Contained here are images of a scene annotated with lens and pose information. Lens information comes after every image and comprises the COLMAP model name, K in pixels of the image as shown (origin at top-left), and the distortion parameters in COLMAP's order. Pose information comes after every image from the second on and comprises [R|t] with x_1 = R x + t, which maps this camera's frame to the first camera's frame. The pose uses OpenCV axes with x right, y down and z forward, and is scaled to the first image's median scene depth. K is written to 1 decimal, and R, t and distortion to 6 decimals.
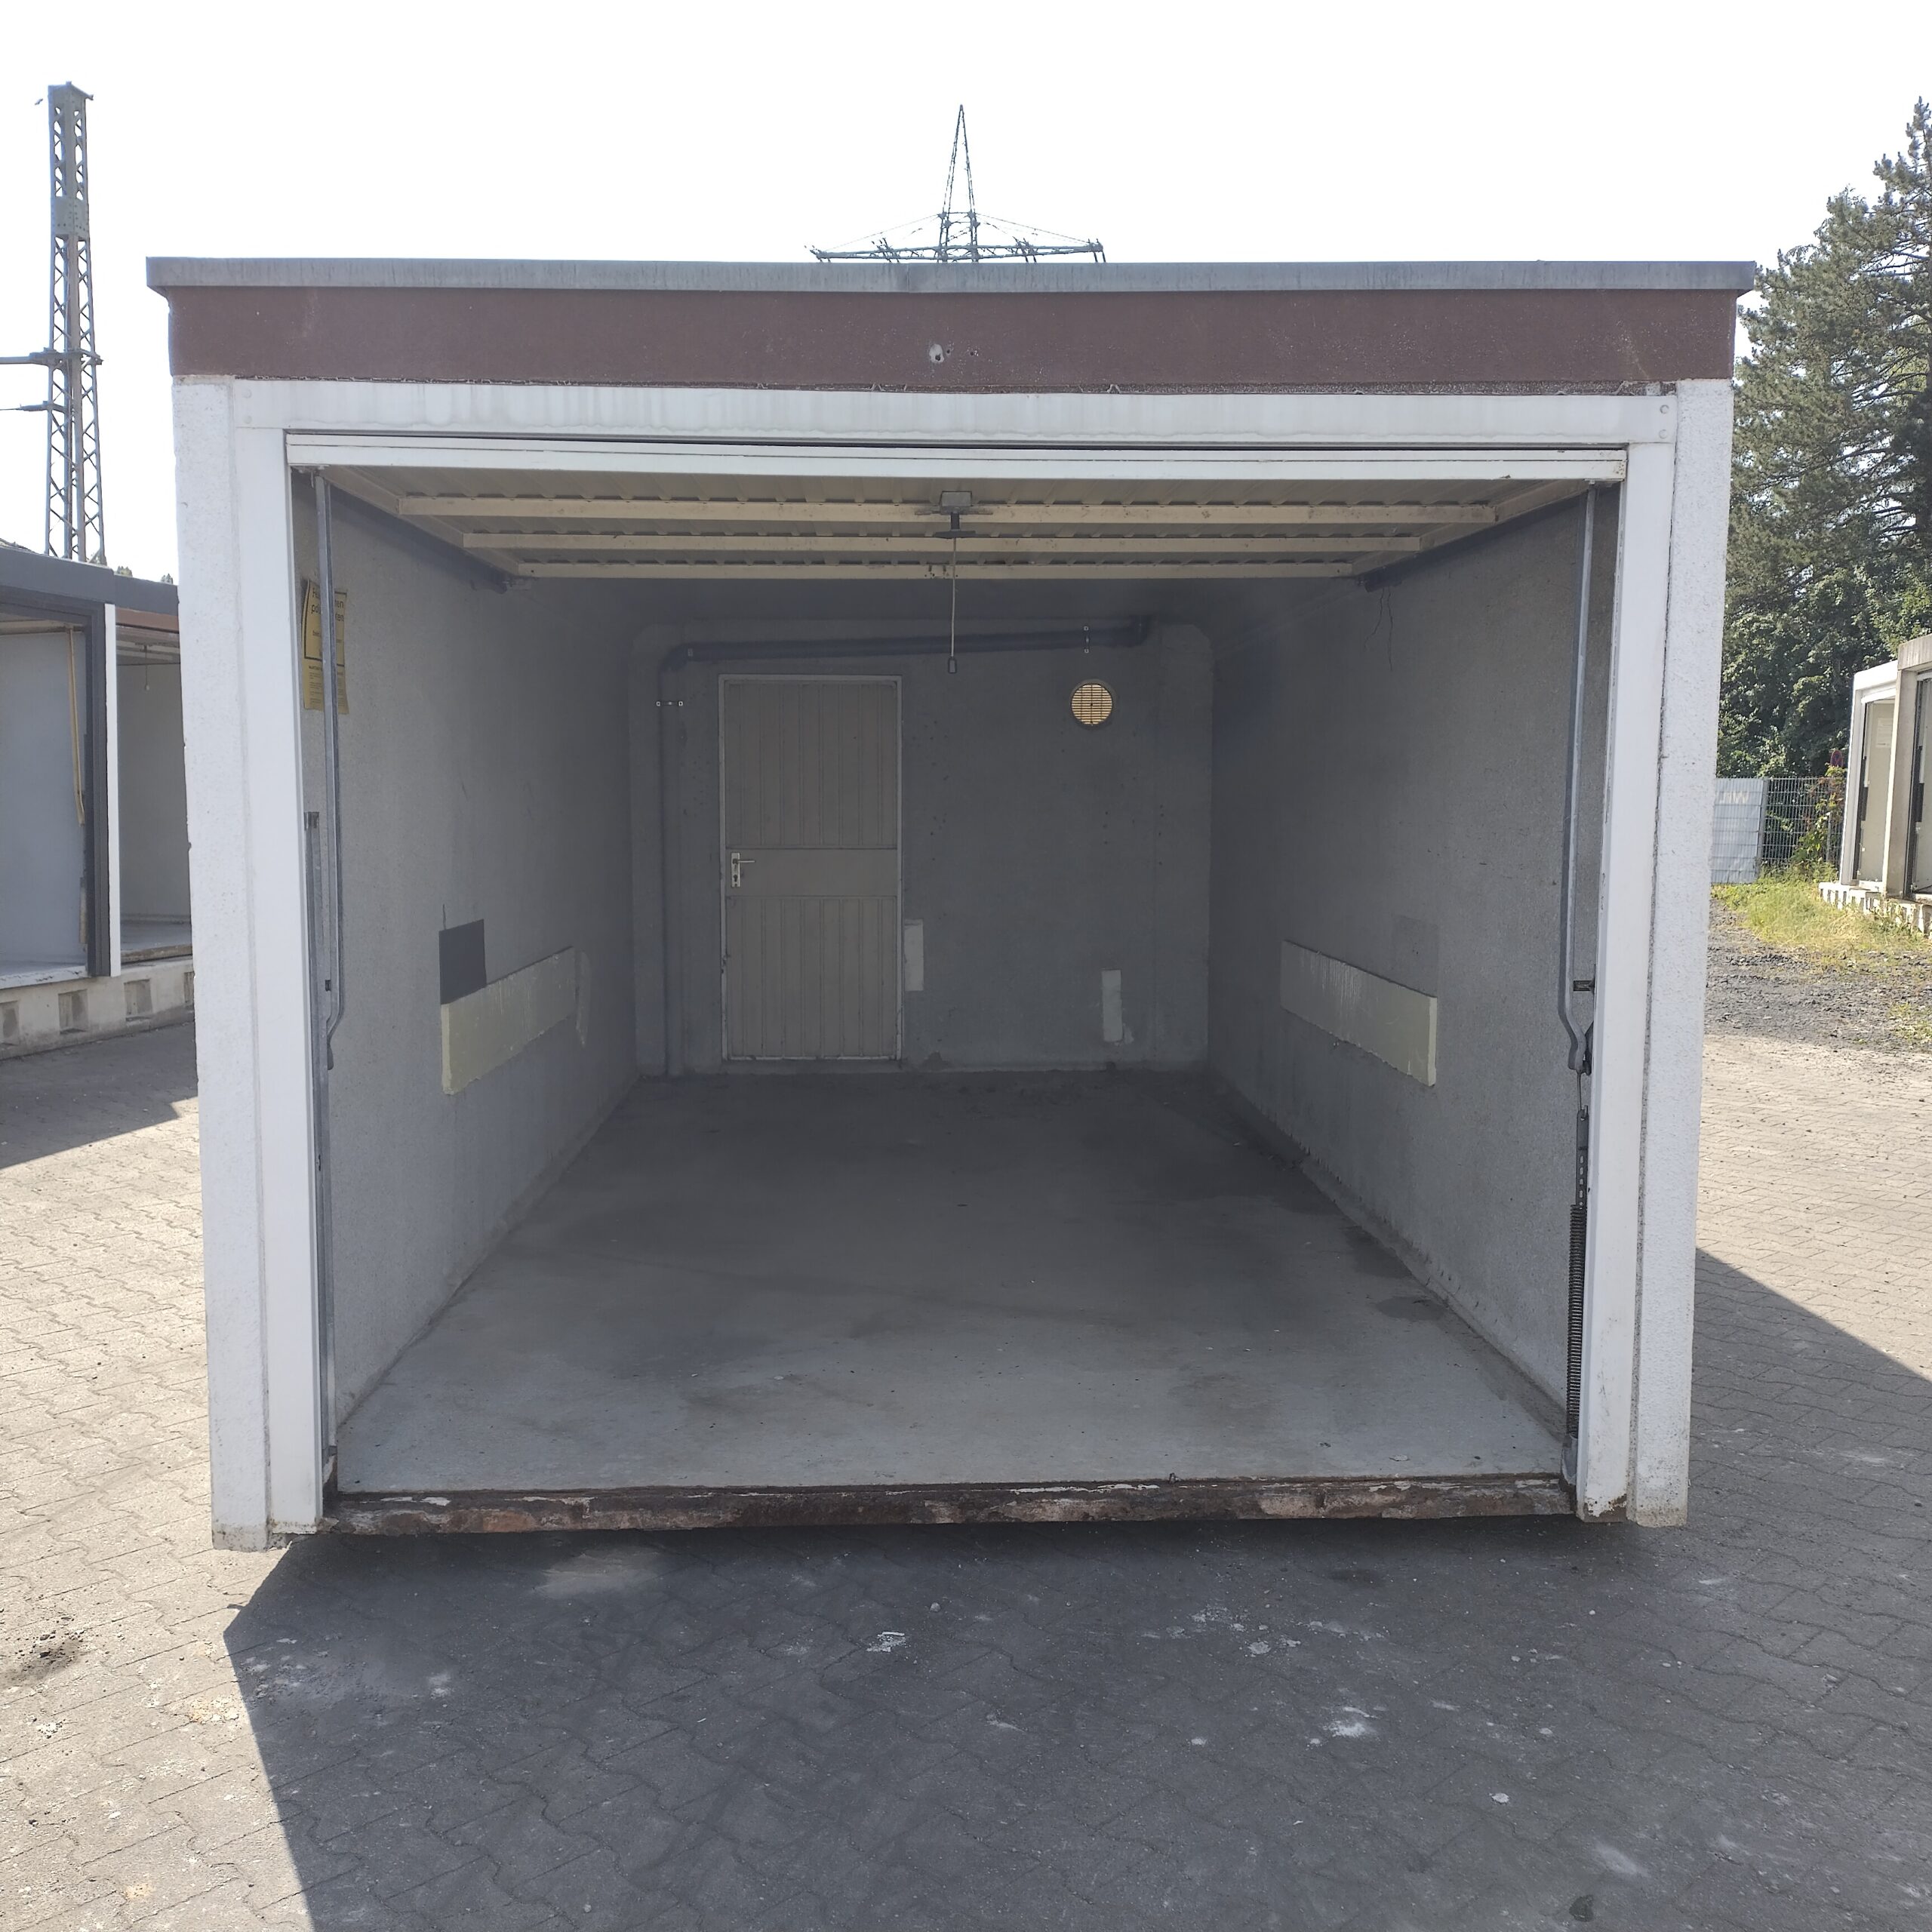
lens RADIAL K [[1898.6, 0, 957.4], [0, 1898.6, 952.4], [0, 0, 1]] dist [0.076112, -0.118056]
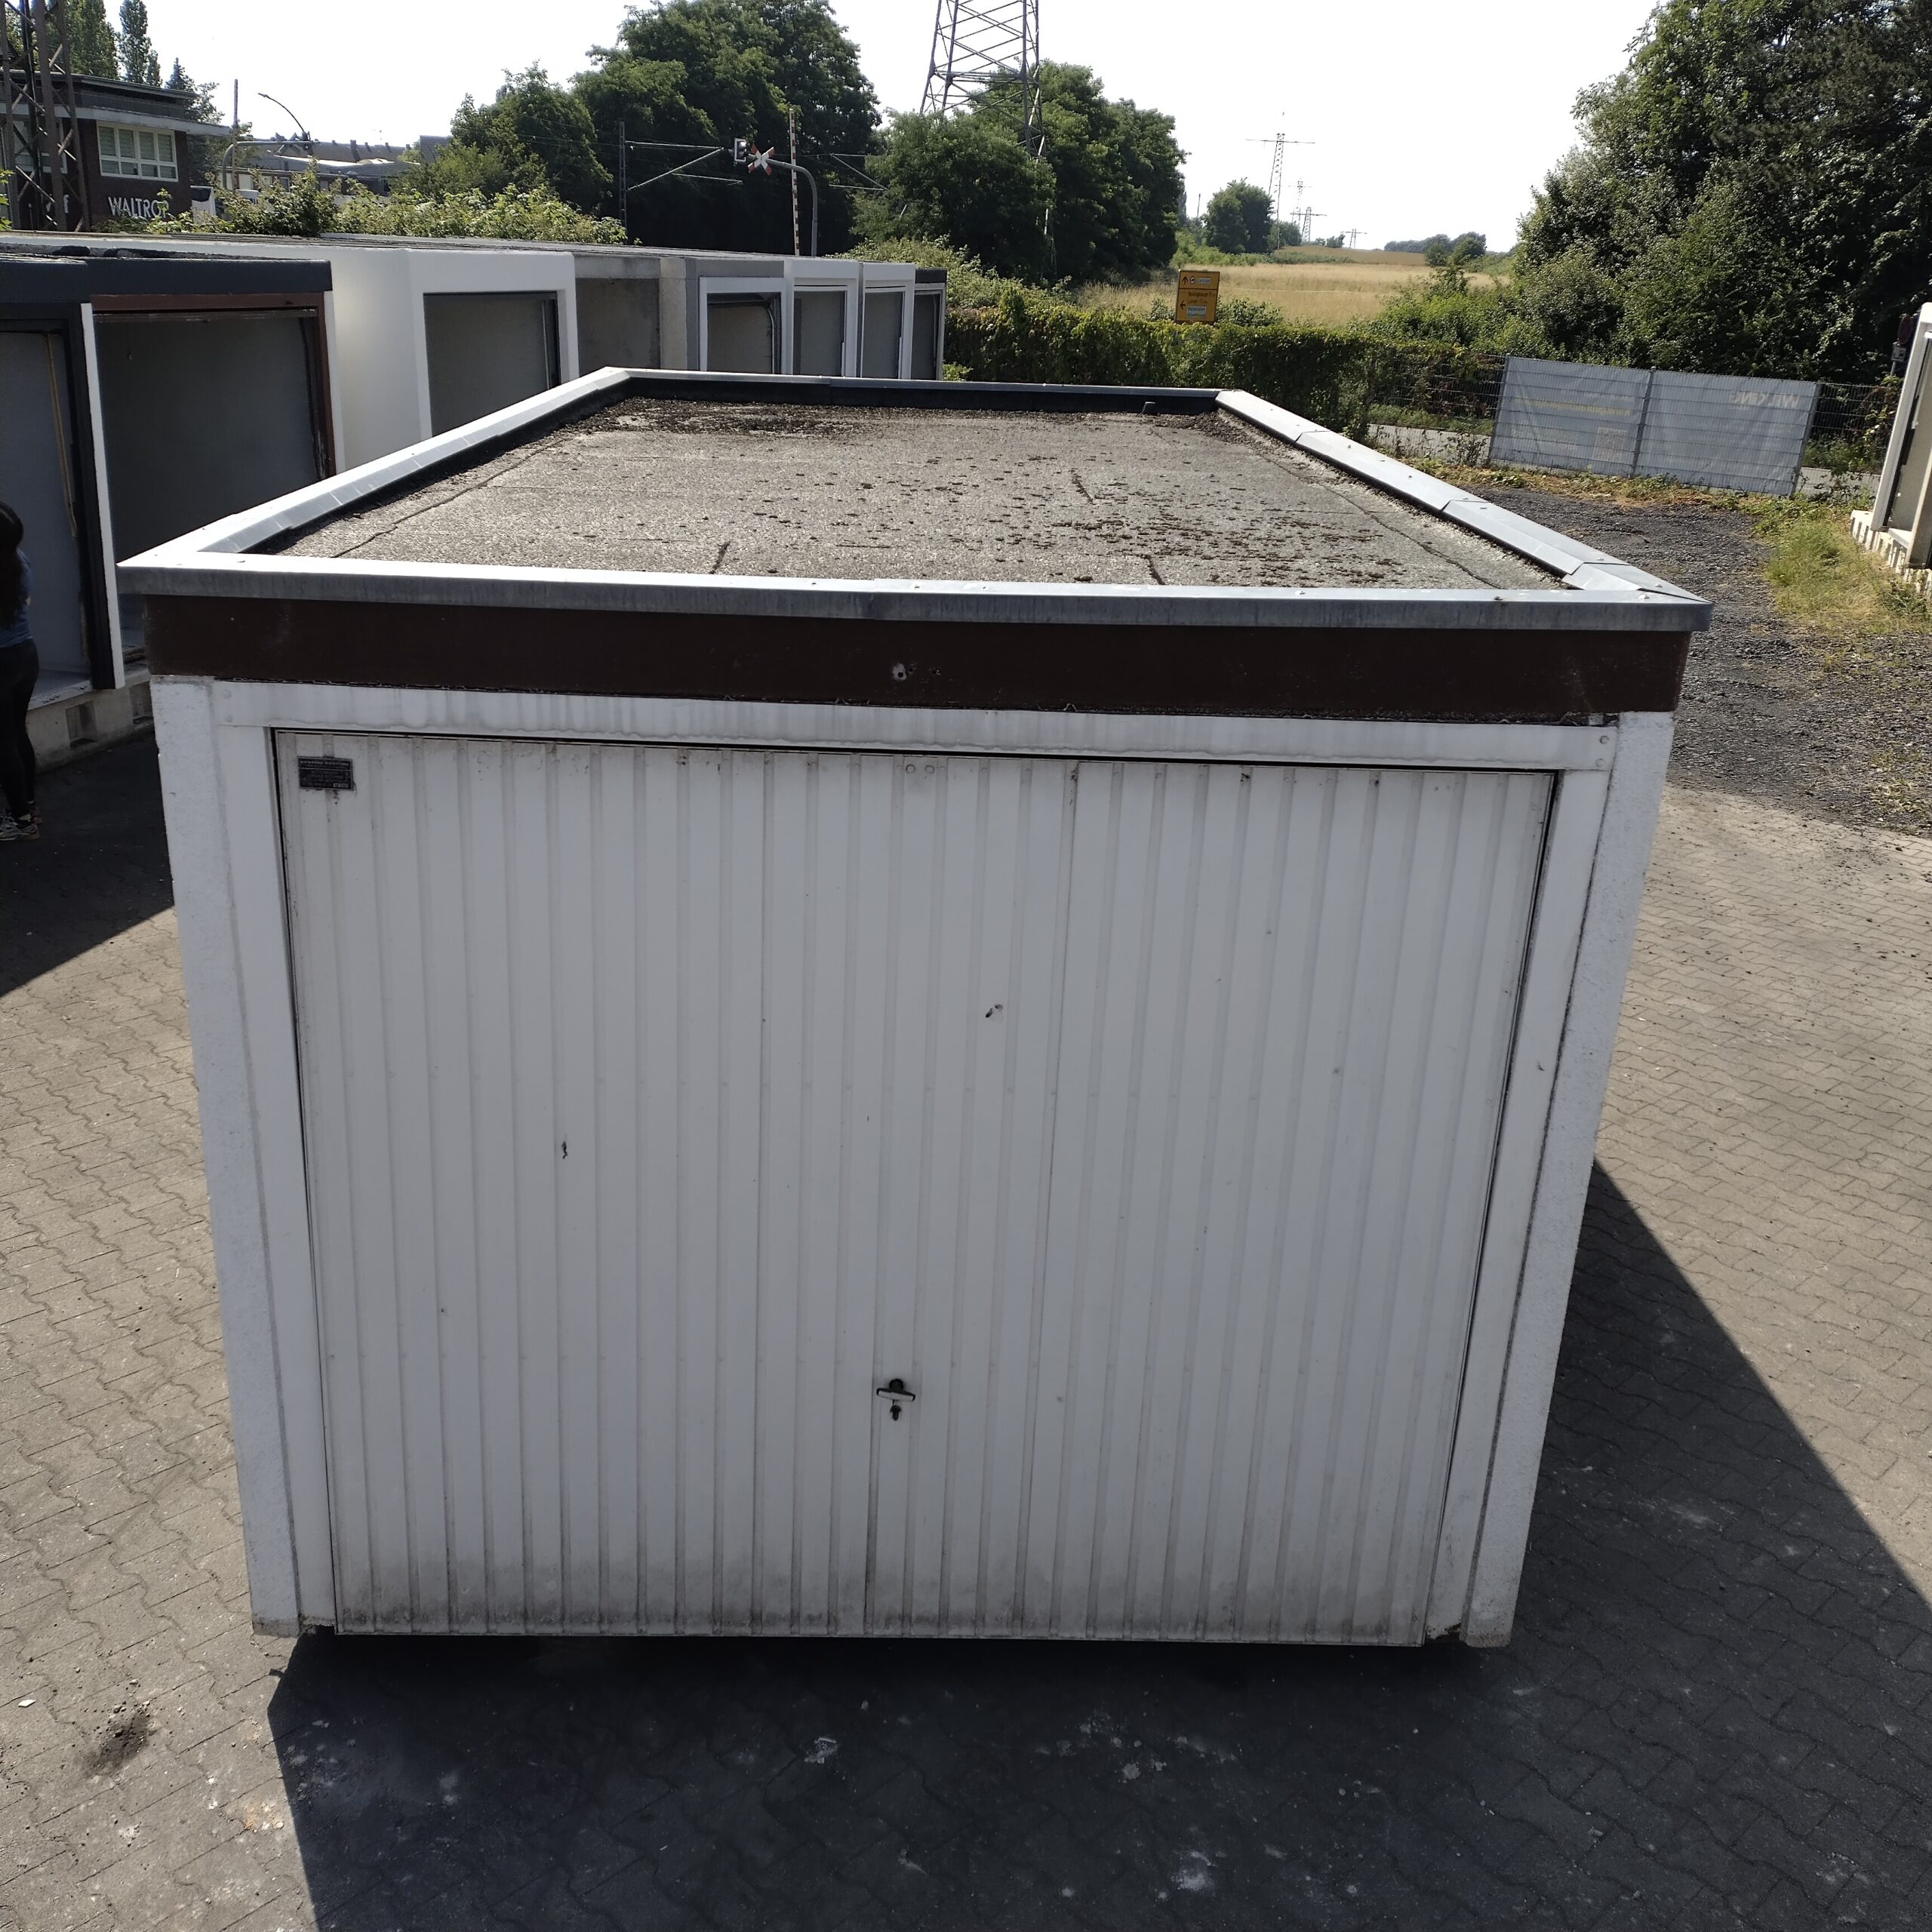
lens RADIAL K [[1889.1, 0, 971.5], [0, 1889.1, 944.8], [0, 0, 1]] dist [0.094663, -0.150460]
pose [[0.999071, 0.042652, 0.006118, 0.027282], [-0.042762, 0.963970, 0.262553, -0.433192], [0.005301, -0.262570, 0.964898, -0.020708]]
